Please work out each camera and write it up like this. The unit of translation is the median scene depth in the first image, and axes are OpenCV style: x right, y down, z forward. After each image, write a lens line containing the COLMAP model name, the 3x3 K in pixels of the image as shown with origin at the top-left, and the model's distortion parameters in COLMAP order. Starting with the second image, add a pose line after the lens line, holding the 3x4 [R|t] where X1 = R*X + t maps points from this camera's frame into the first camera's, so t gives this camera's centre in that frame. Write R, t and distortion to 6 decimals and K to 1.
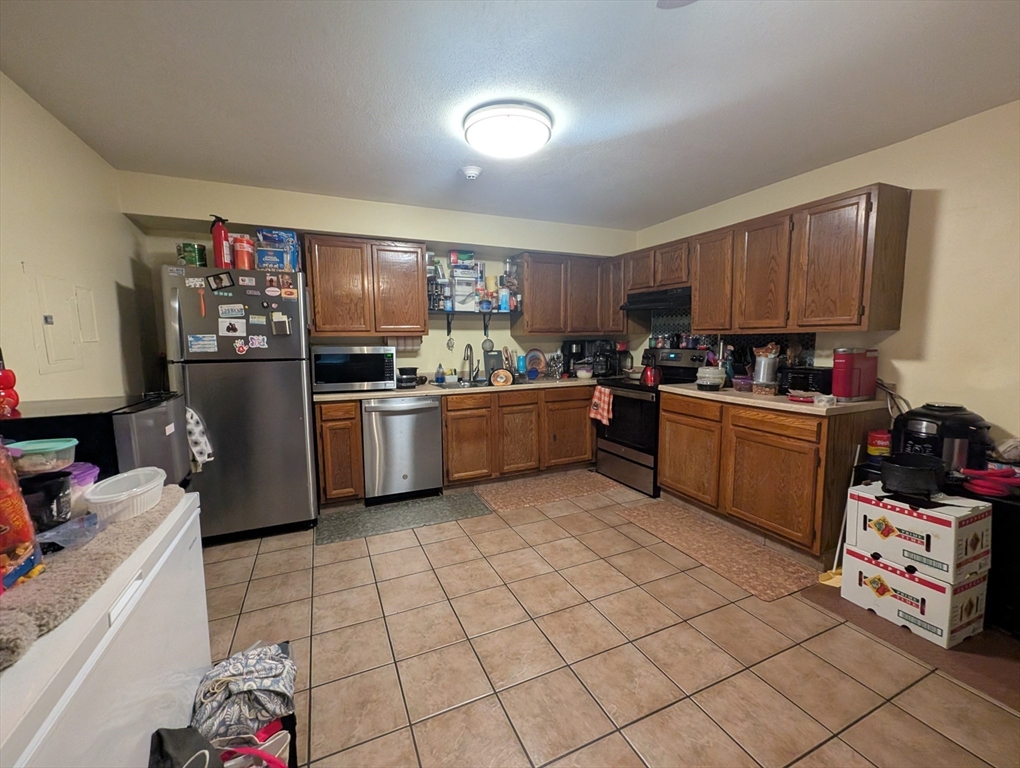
lens RADIAL K [[418.0, 0, 510.0], [0, 418.0, 384.0], [0, 0, 1]] dist [0.004280, 0.000158]
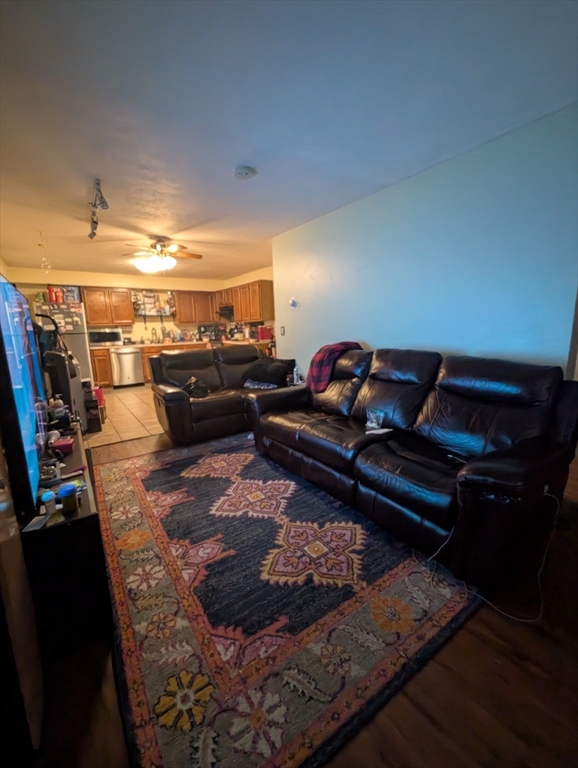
lens RADIAL K [[314.7, 0, 289.0], [0, 314.7, 384.0], [0, 0, 1]] dist [0.004280, 0.000158]
pose [[0.982532, -0.050682, 0.179061, 0.368971], [0.038135, 0.996615, 0.072835, 0.142644], [-0.182146, -0.064735, 0.981138, -1.094460]]
